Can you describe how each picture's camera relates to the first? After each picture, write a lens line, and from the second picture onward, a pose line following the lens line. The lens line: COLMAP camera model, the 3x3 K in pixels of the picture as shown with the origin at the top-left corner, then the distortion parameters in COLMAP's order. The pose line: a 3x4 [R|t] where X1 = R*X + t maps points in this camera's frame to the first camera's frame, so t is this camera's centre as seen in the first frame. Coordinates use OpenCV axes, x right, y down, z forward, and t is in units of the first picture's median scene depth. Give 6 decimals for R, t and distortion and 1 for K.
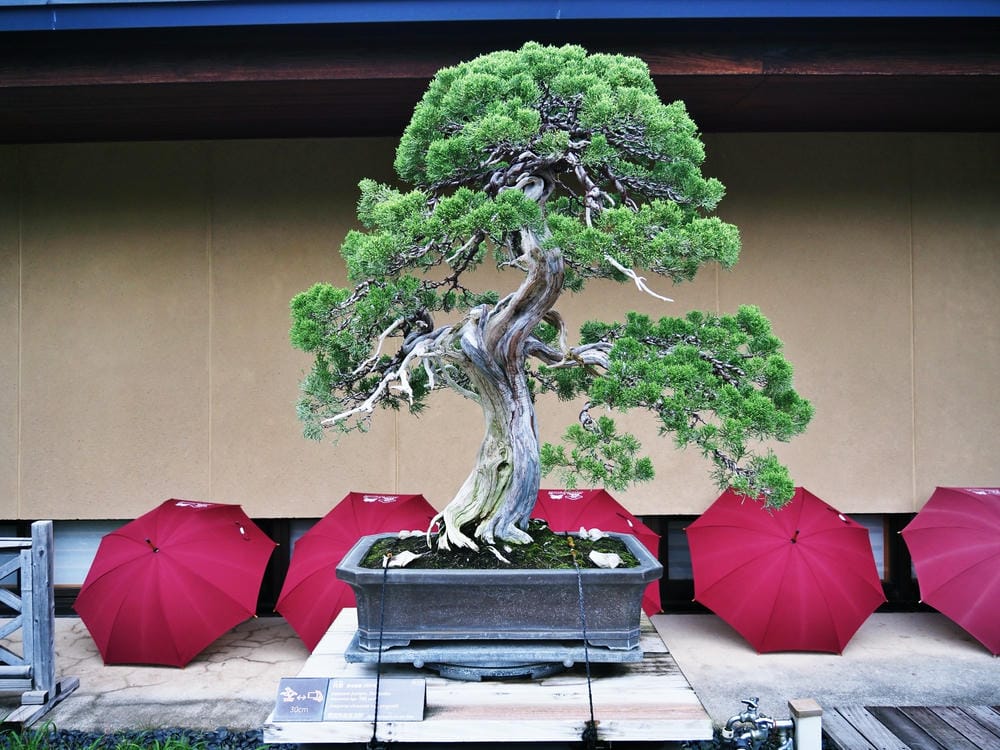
lens RADIAL K [[880.7, 0, 497.8], [0, 880.7, 375.3], [0, 0, 1]] dist [-0.041013, 0.021076]
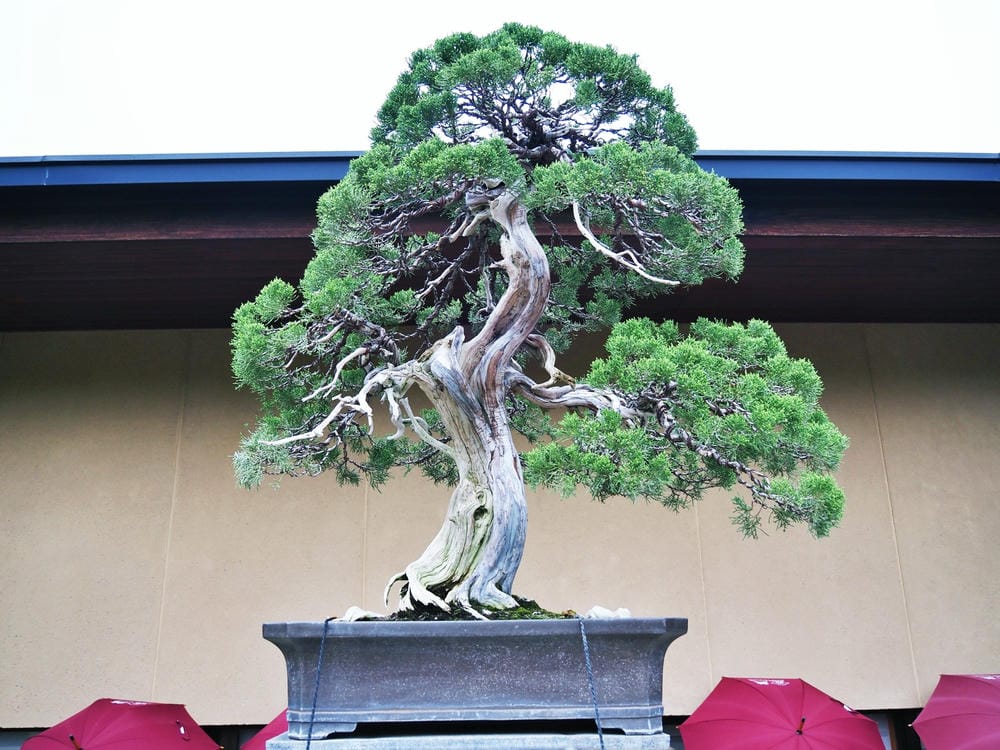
lens RADIAL K [[831.0, 0, 497.5], [0, 831.0, 375.3], [0, 0, 1]] dist [-0.046940, -0.002273]
pose [[0.999444, 0.002761, 0.033234, -0.004443], [0.007470, 0.952703, -0.303812, 0.216655], [-0.032501, 0.303891, 0.952152, 0.226676]]
